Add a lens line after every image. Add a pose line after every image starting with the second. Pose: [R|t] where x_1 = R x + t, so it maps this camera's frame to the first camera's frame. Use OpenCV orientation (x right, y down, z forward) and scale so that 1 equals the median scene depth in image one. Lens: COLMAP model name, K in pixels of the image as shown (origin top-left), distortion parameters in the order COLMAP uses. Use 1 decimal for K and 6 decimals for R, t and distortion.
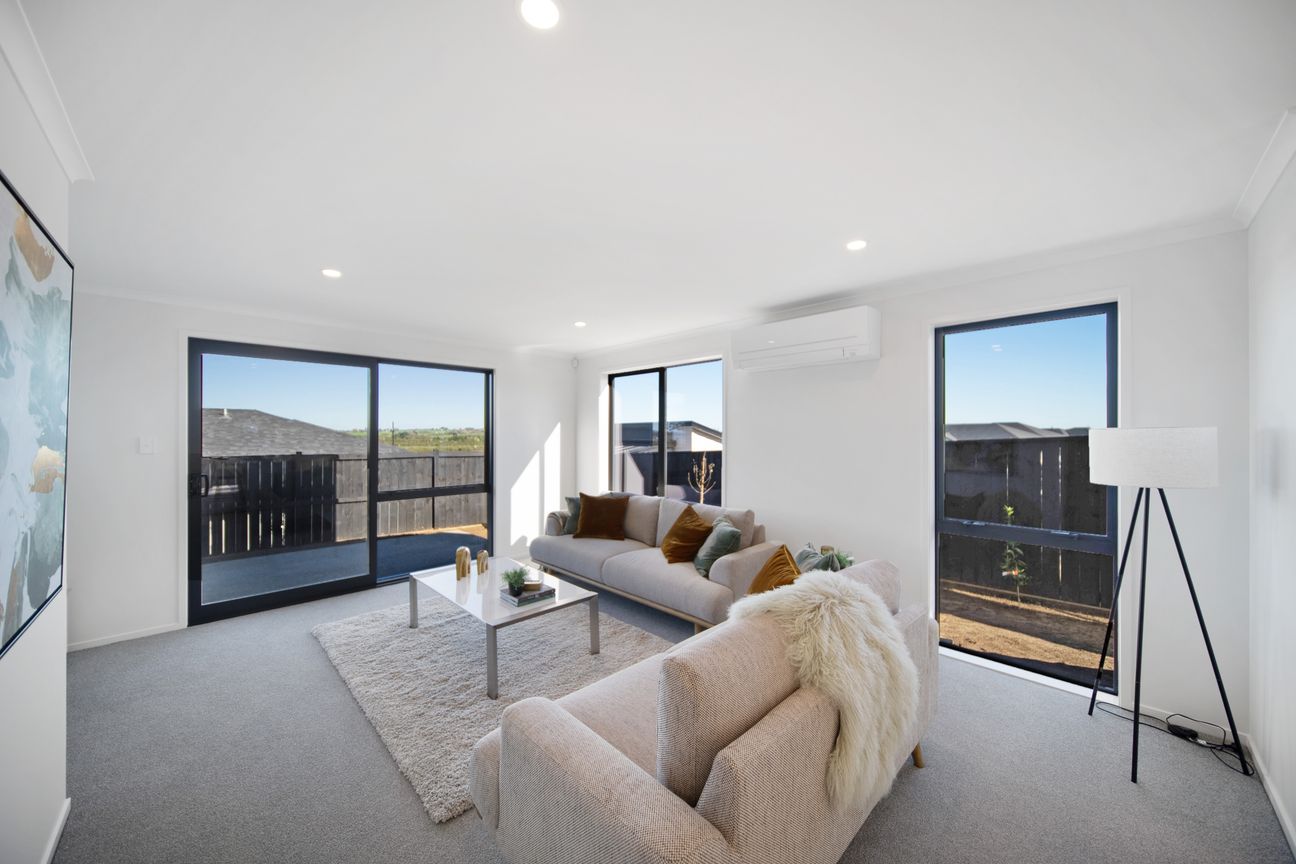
lens RADIAL K [[479.8, 0, 648.0], [0, 479.8, 432.0], [0, 0, 1]] dist [0.013131, -0.000021]
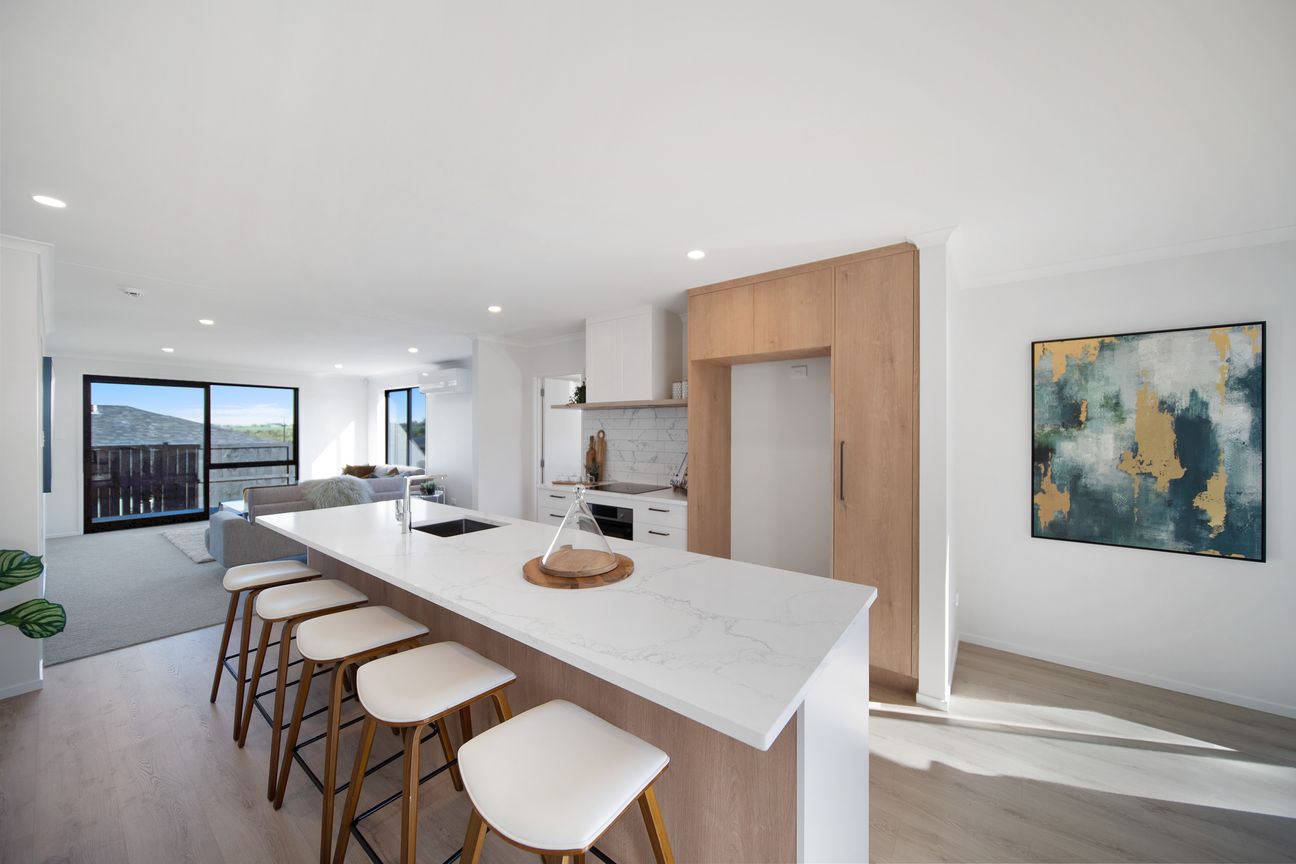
lens RADIAL K [[458.1, 0, 650.6], [0, 458.1, 428.6], [0, 0, 1]] dist [0.000007, -0.003438]
pose [[0.985153, -0.001843, 0.171668, 0.545592], [0.000903, 0.999984, 0.005556, -0.001639], [-0.171675, -0.005318, 0.985139, -0.665573]]
